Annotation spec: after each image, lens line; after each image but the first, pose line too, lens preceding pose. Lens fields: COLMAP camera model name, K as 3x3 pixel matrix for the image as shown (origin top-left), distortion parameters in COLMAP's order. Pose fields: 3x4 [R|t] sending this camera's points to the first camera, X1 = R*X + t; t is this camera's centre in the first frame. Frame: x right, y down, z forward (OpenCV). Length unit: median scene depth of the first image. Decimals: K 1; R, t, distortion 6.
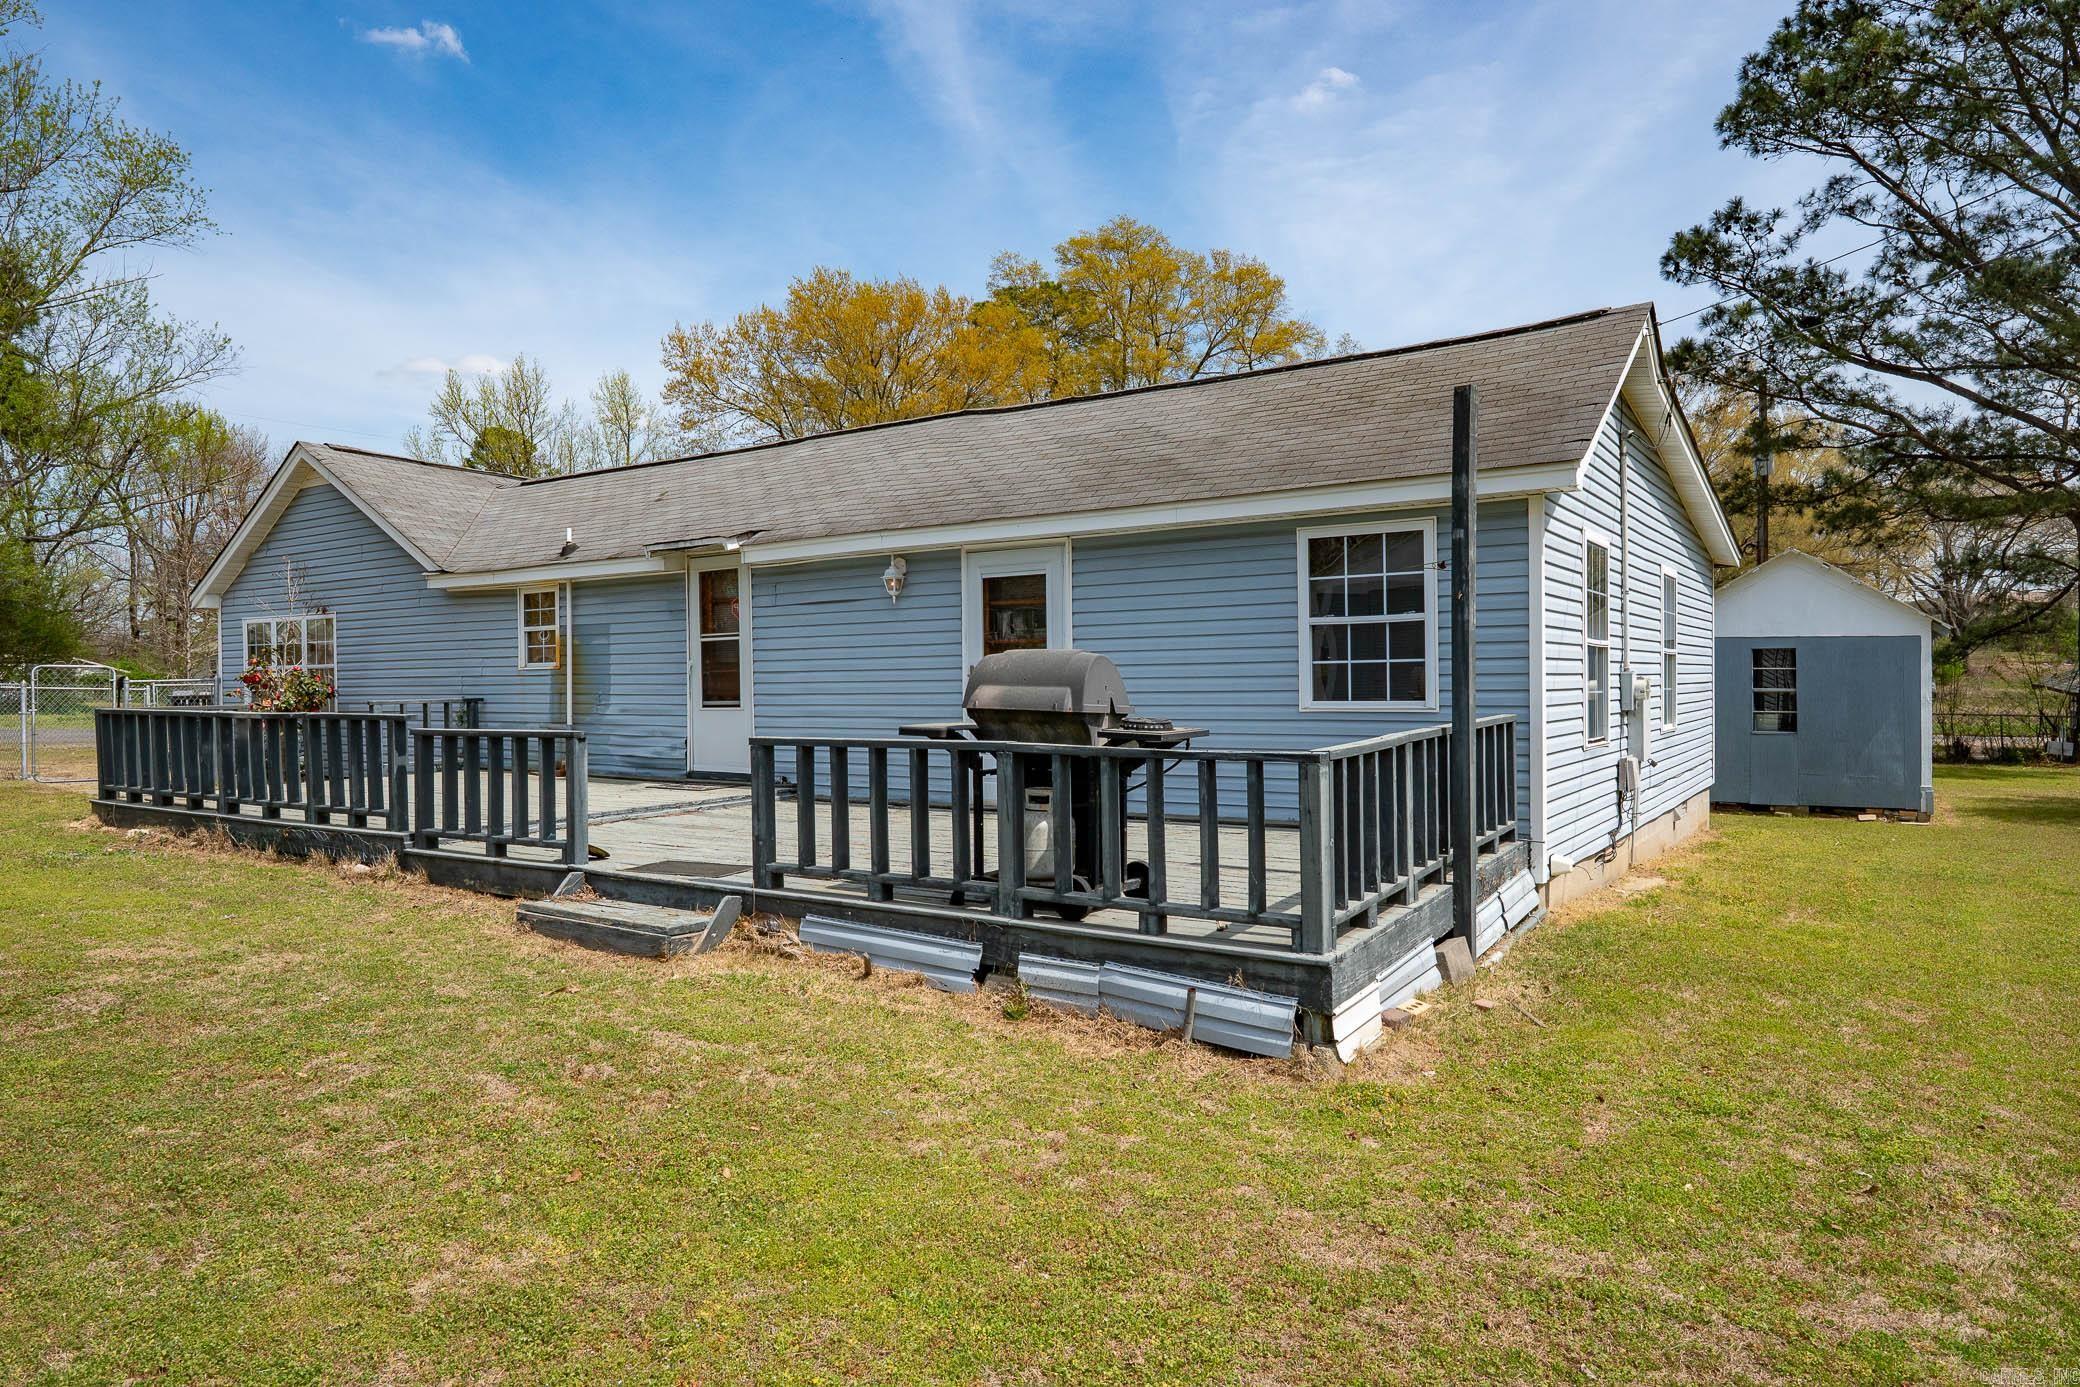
lens RADIAL K [[1290.6, 0, 1040.0], [0, 1290.6, 693.5], [0, 0, 1]] dist [-0.006504, -0.002249]
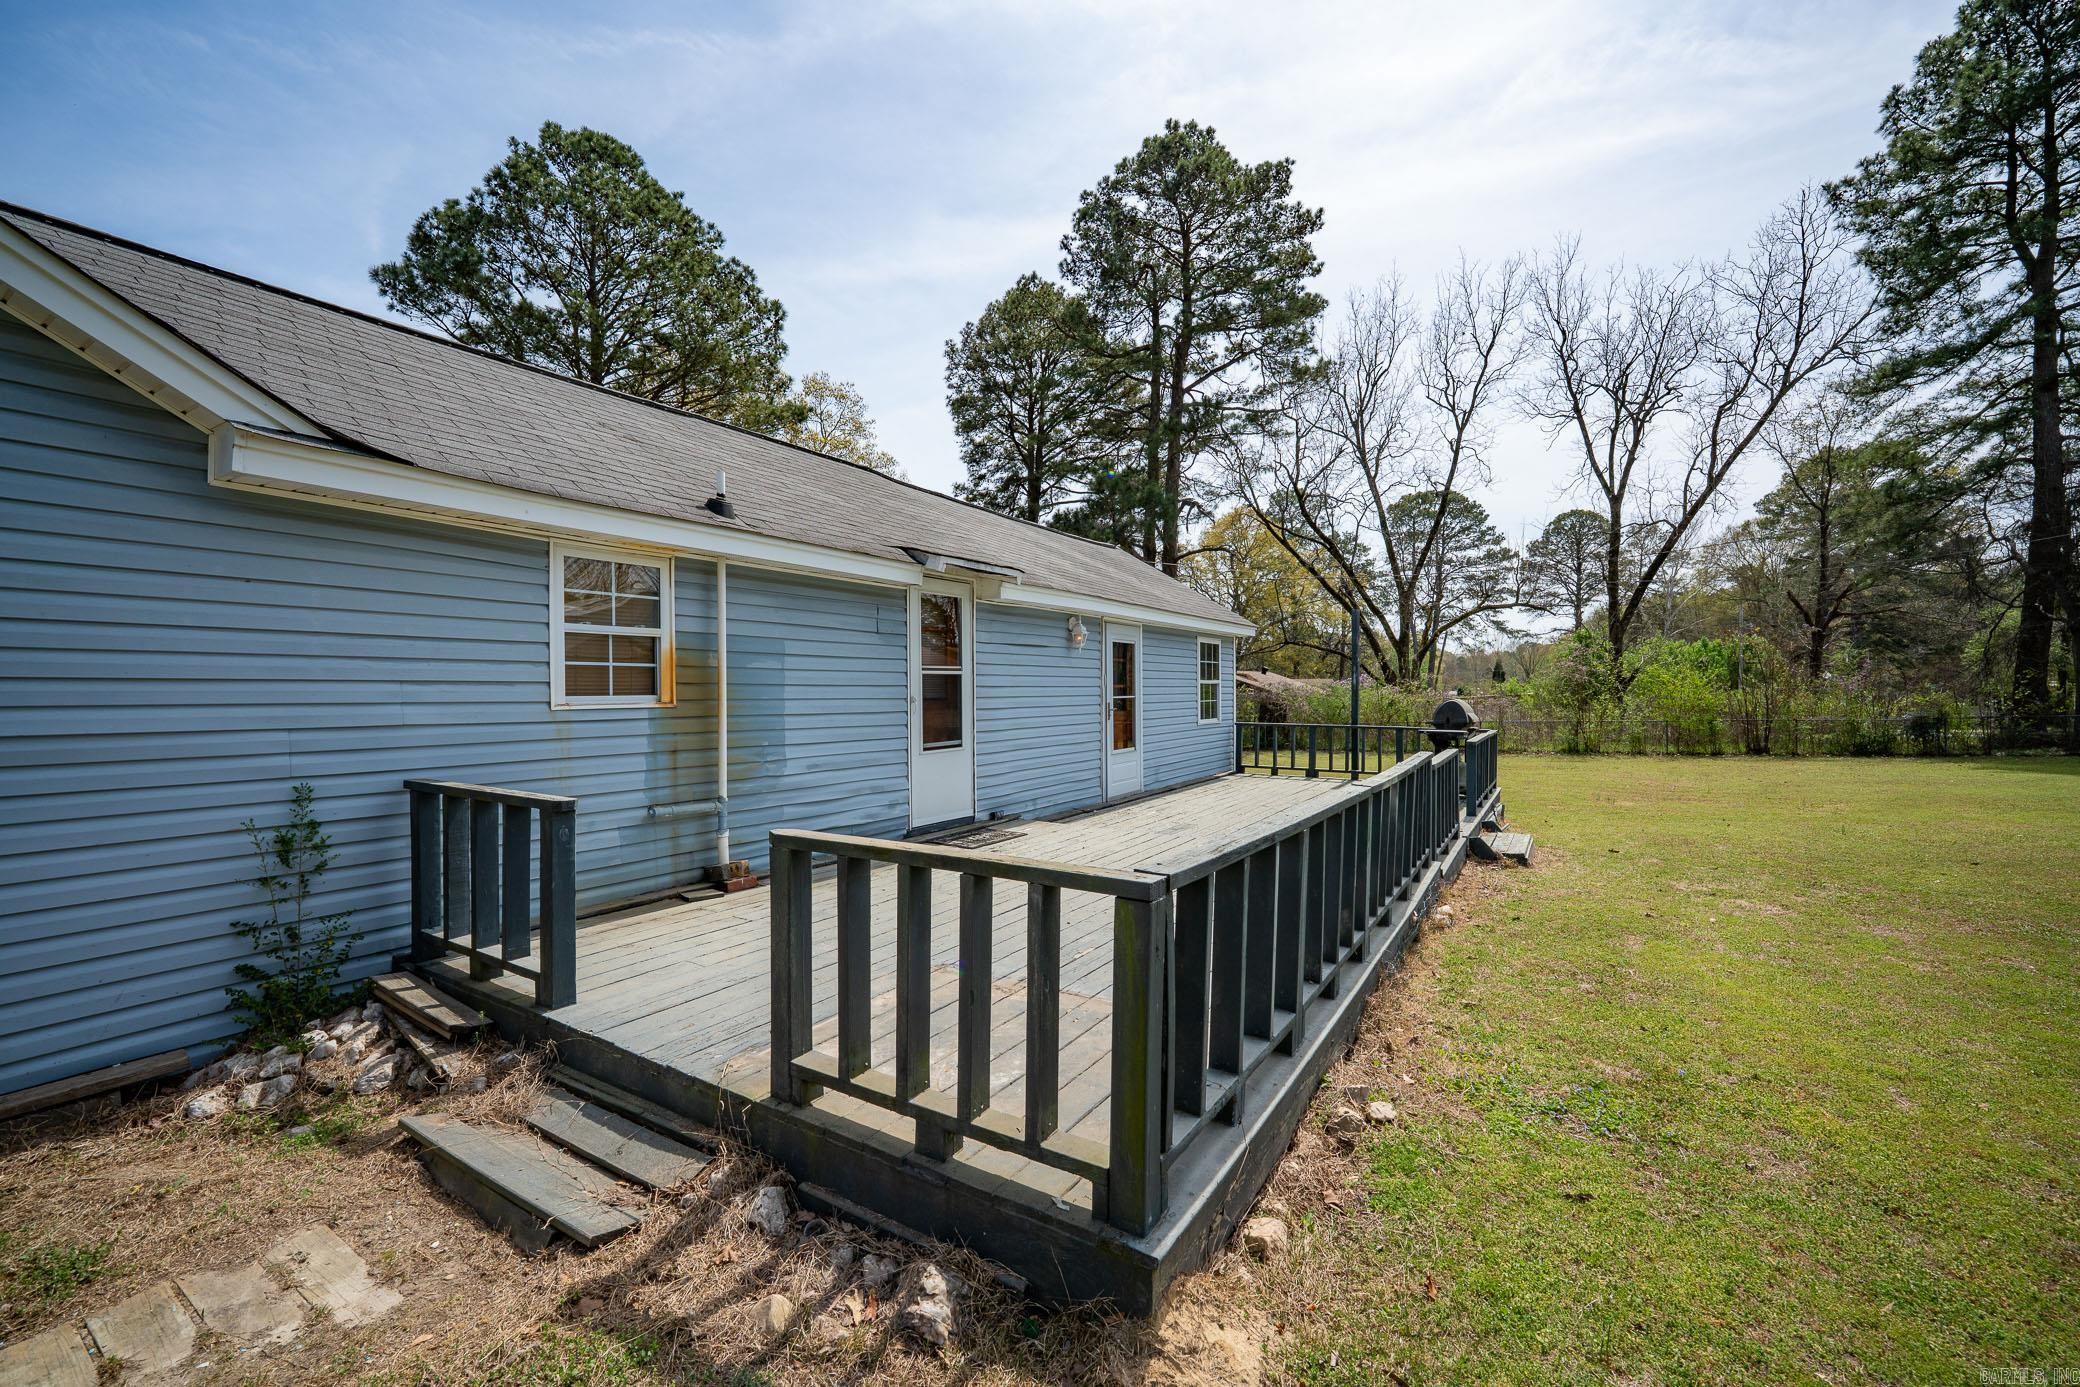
lens RADIAL K [[845.1, 0, 1040.0], [0, 845.1, 693.5], [0, 0, 1]] dist [-0.022681, 0.004653]
pose [[-0.039882, -0.023412, 0.998930, -0.727154], [-0.029805, 0.999308, 0.022231, -0.037212], [-0.998760, -0.028887, -0.040552, 0.834050]]
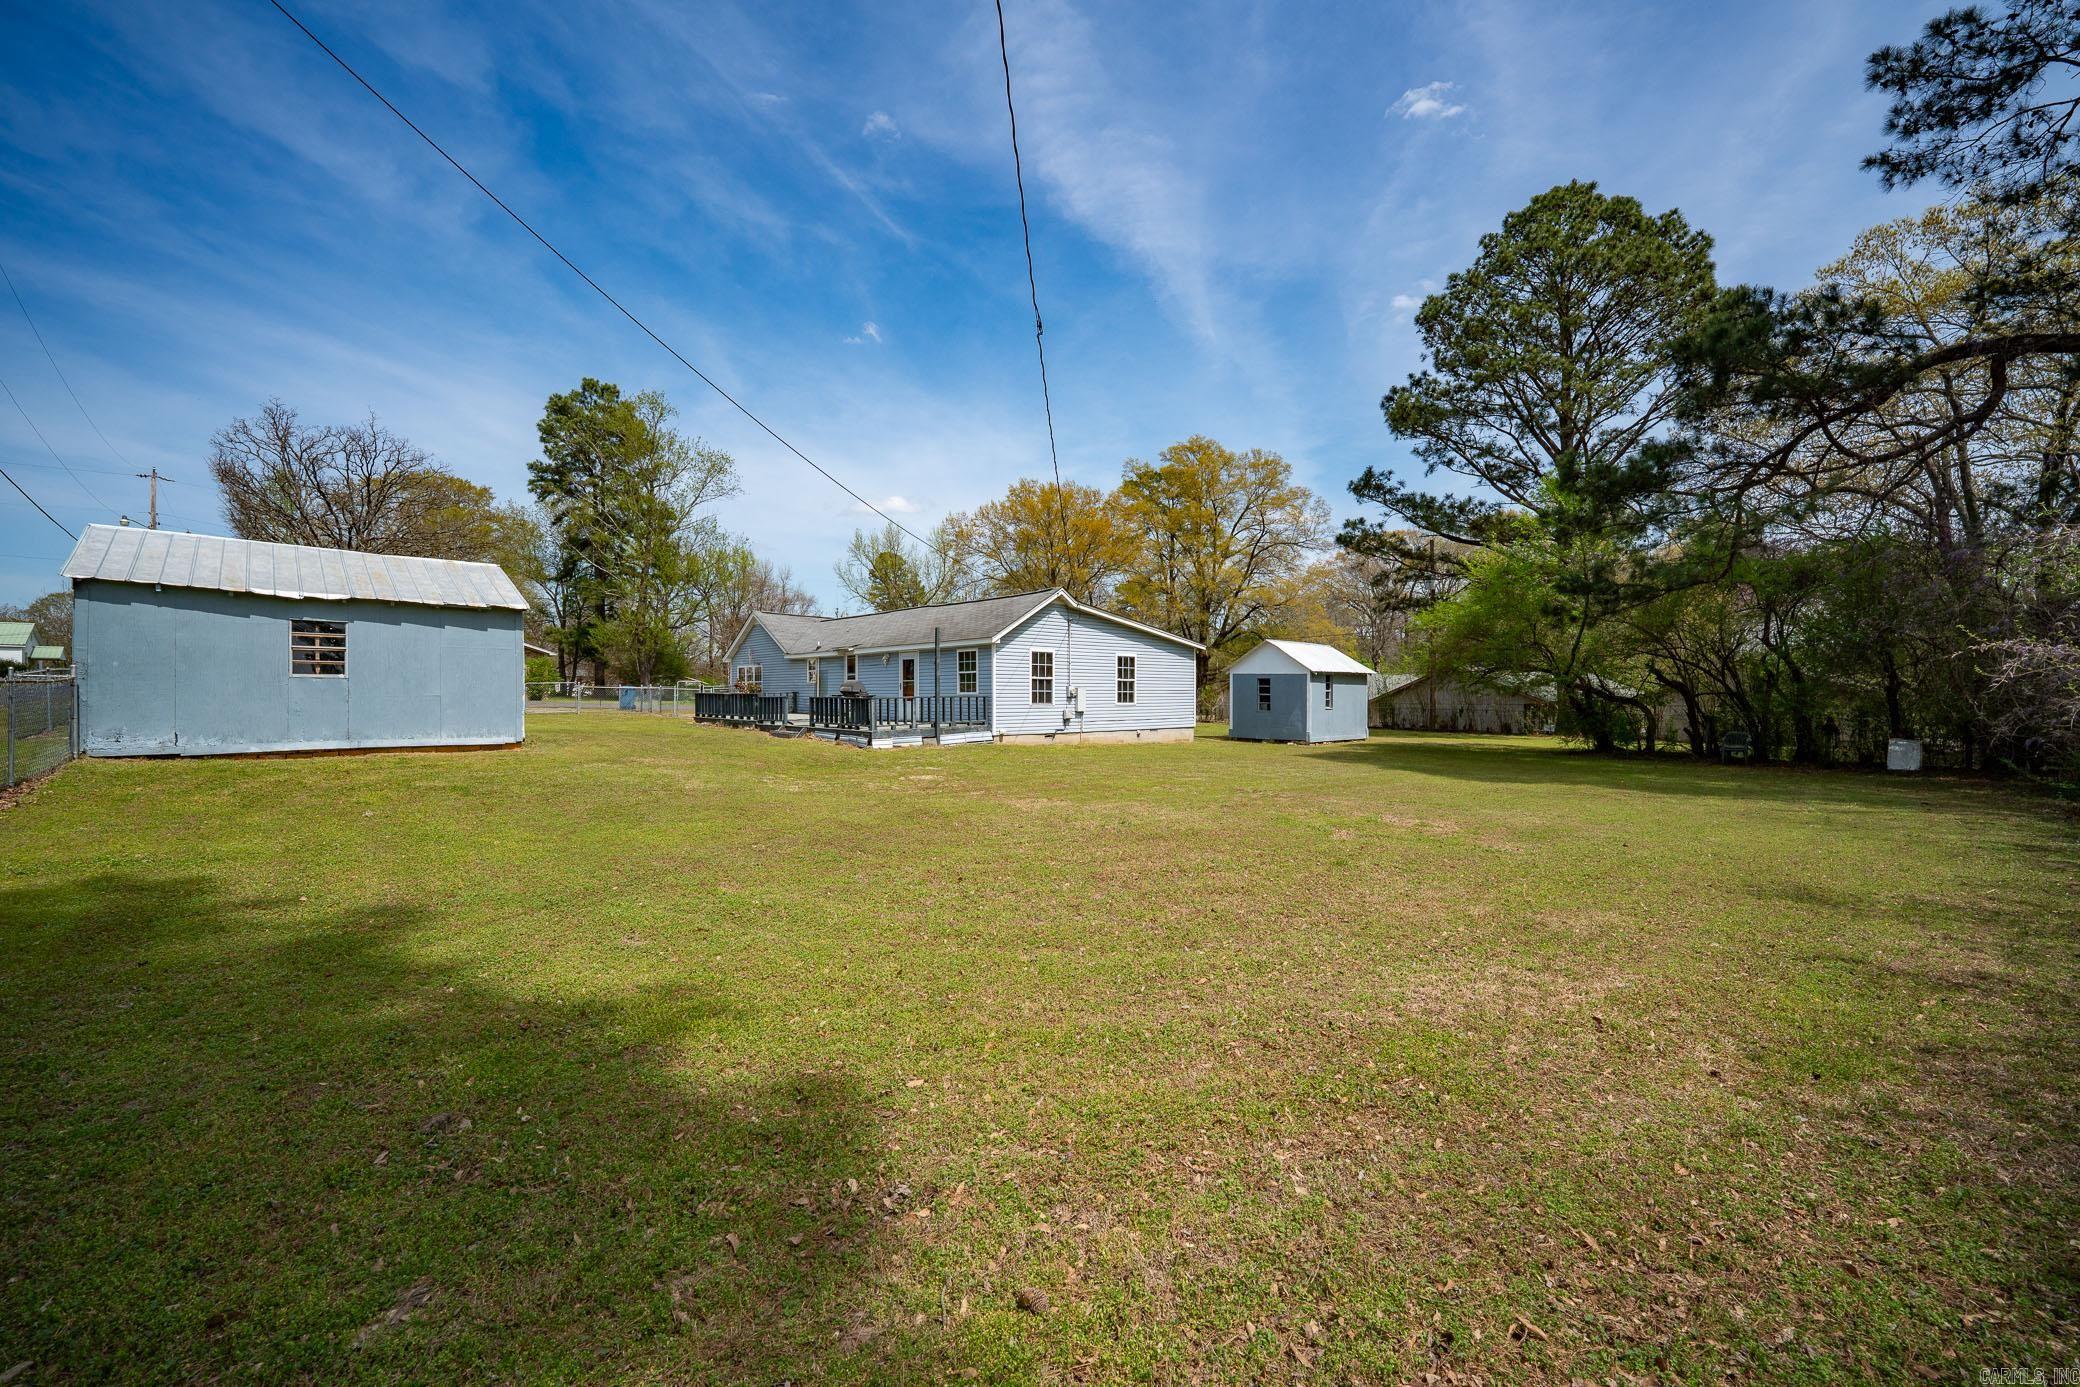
lens RADIAL K [[845.1, 0, 1040.0], [0, 845.1, 693.5], [0, 0, 1]] dist [-0.022681, 0.004653]
pose [[0.970491, 0.009597, -0.240948, 0.694503], [-0.011891, 0.999897, -0.008068, 0.017916], [0.240845, 0.010696, 0.970505, -0.951170]]
